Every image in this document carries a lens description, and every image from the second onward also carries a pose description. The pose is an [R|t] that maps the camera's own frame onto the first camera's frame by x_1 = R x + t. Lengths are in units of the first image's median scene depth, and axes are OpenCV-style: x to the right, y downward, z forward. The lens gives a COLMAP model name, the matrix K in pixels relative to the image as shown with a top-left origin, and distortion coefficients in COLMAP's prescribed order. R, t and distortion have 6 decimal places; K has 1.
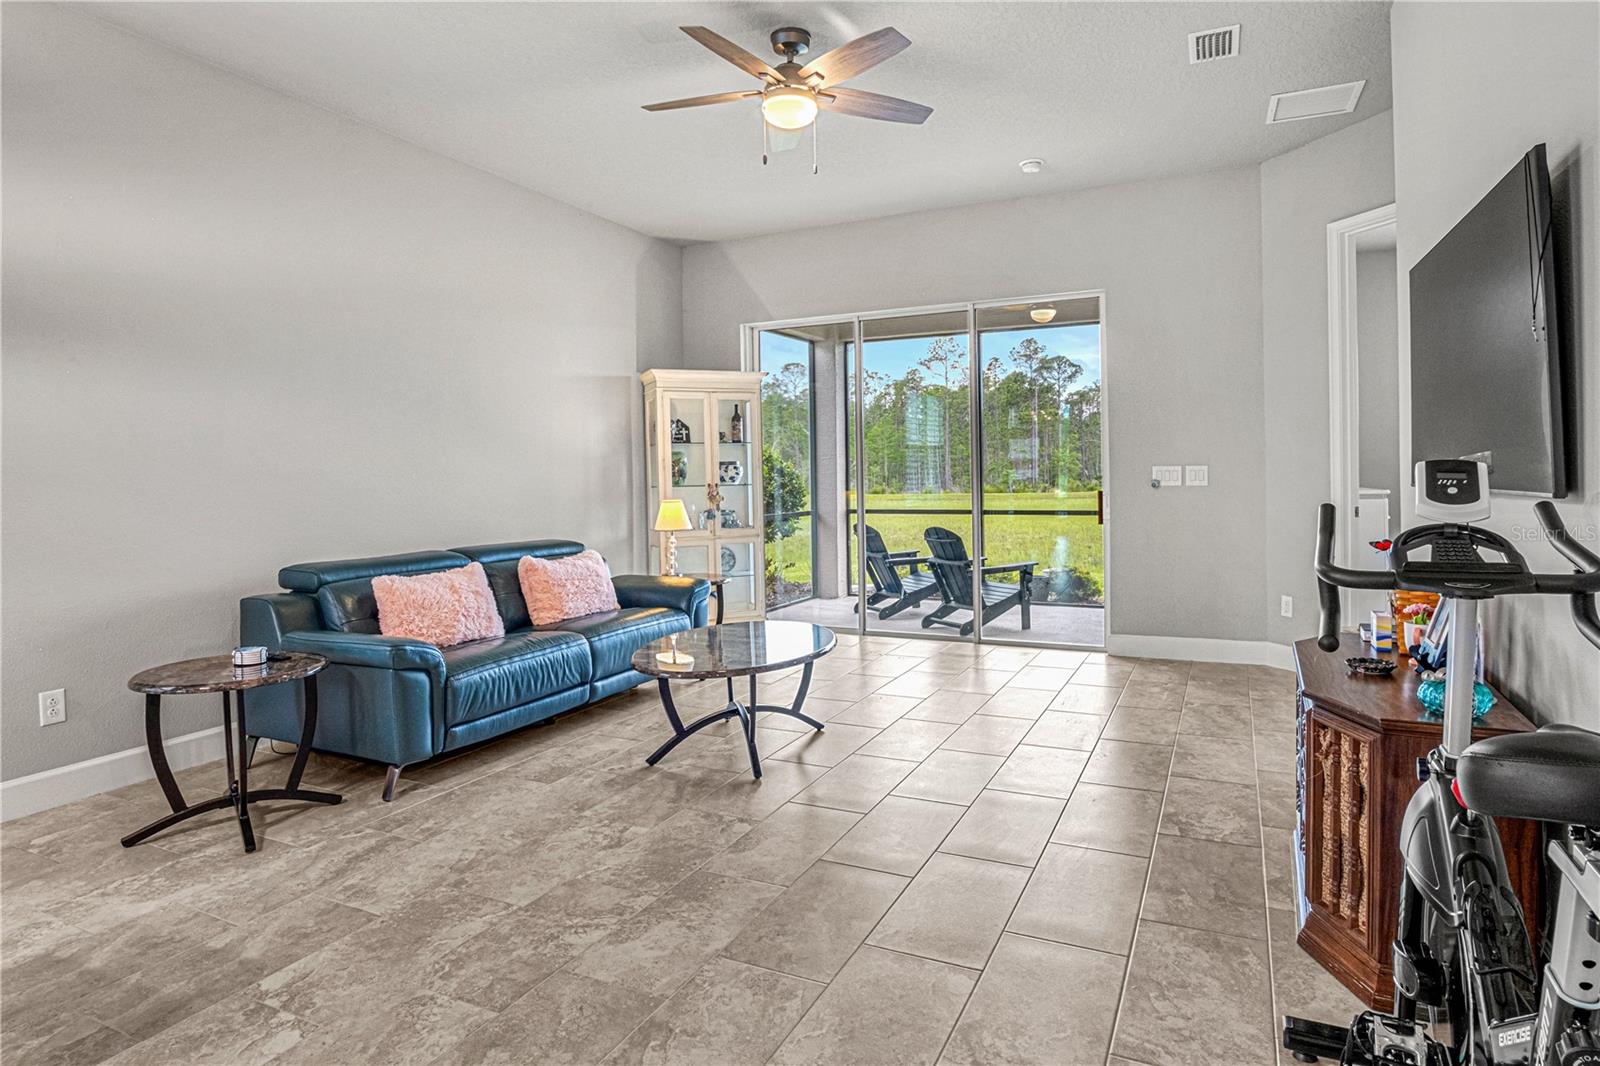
lens RADIAL K [[889.4, 0, 792.0], [0, 889.4, 483.4], [0, 0, 1]] dist [-0.032243, -0.000031]
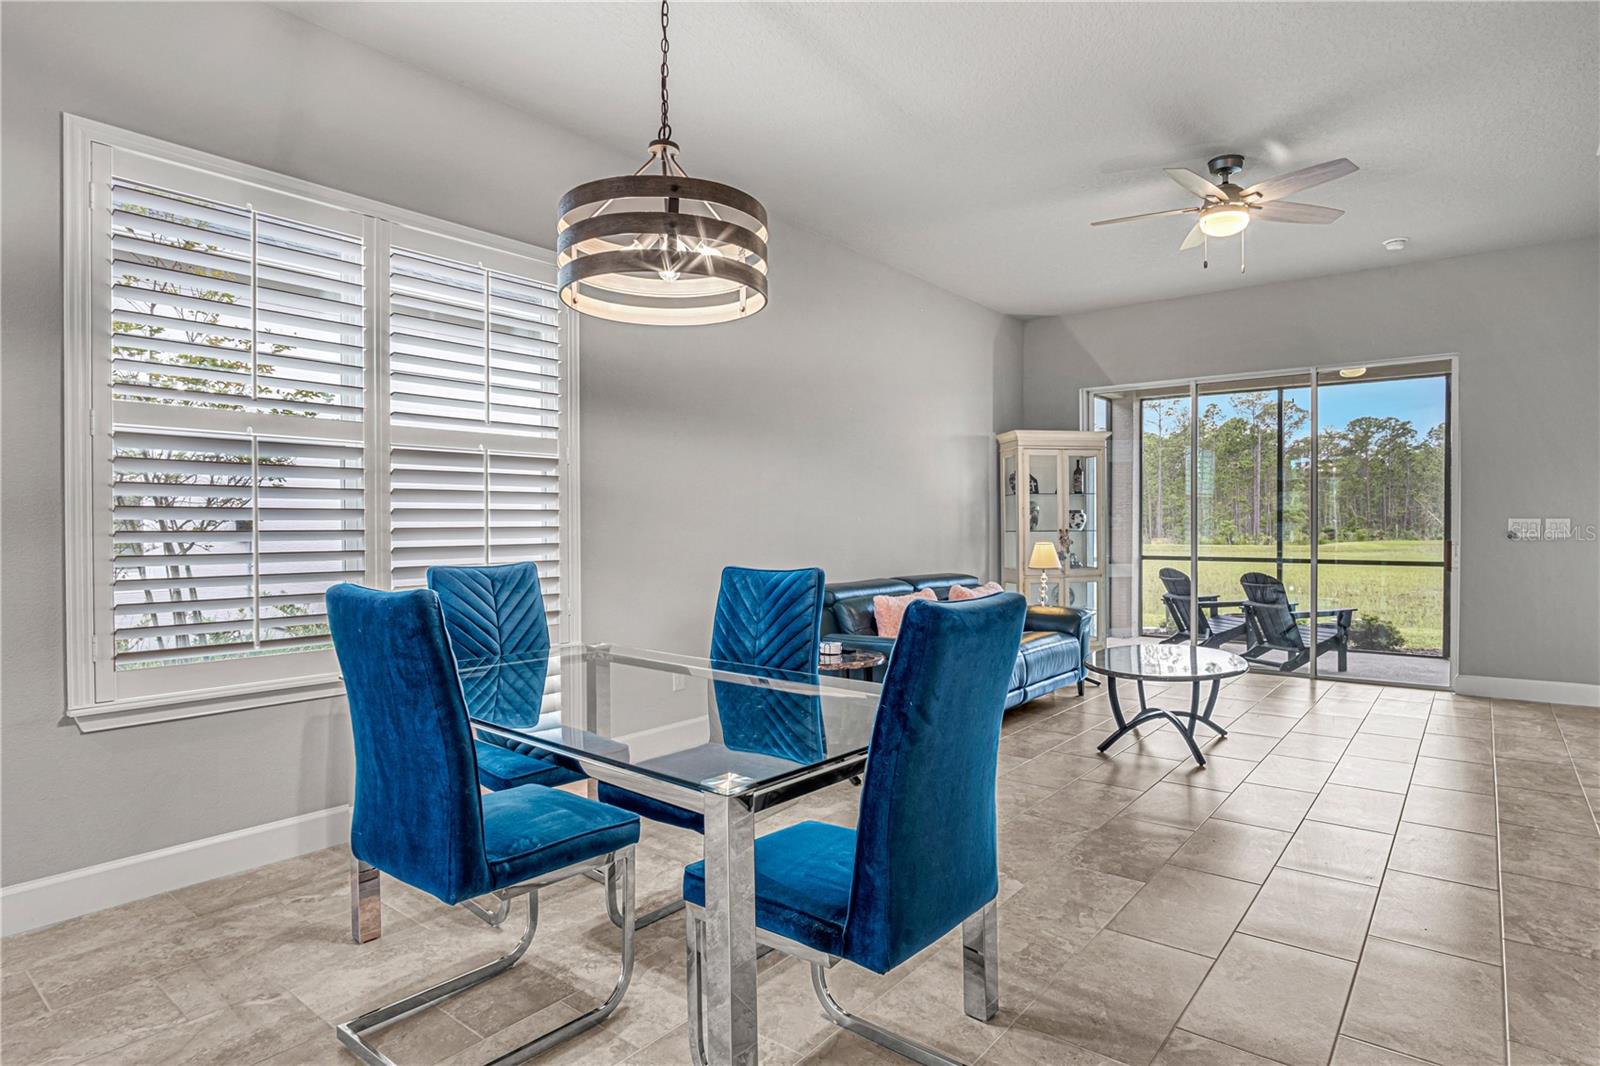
lens RADIAL K [[879.2, 0, 800.0], [0, 879.2, 533.0], [0, 0, 1]] dist [-0.006780, -0.000866]
pose [[0.980566, 0.014666, -0.195643, -0.200249], [-0.014155, 0.999892, 0.004008, 0.005476], [0.195680, -0.001161, 0.980667, -0.179741]]
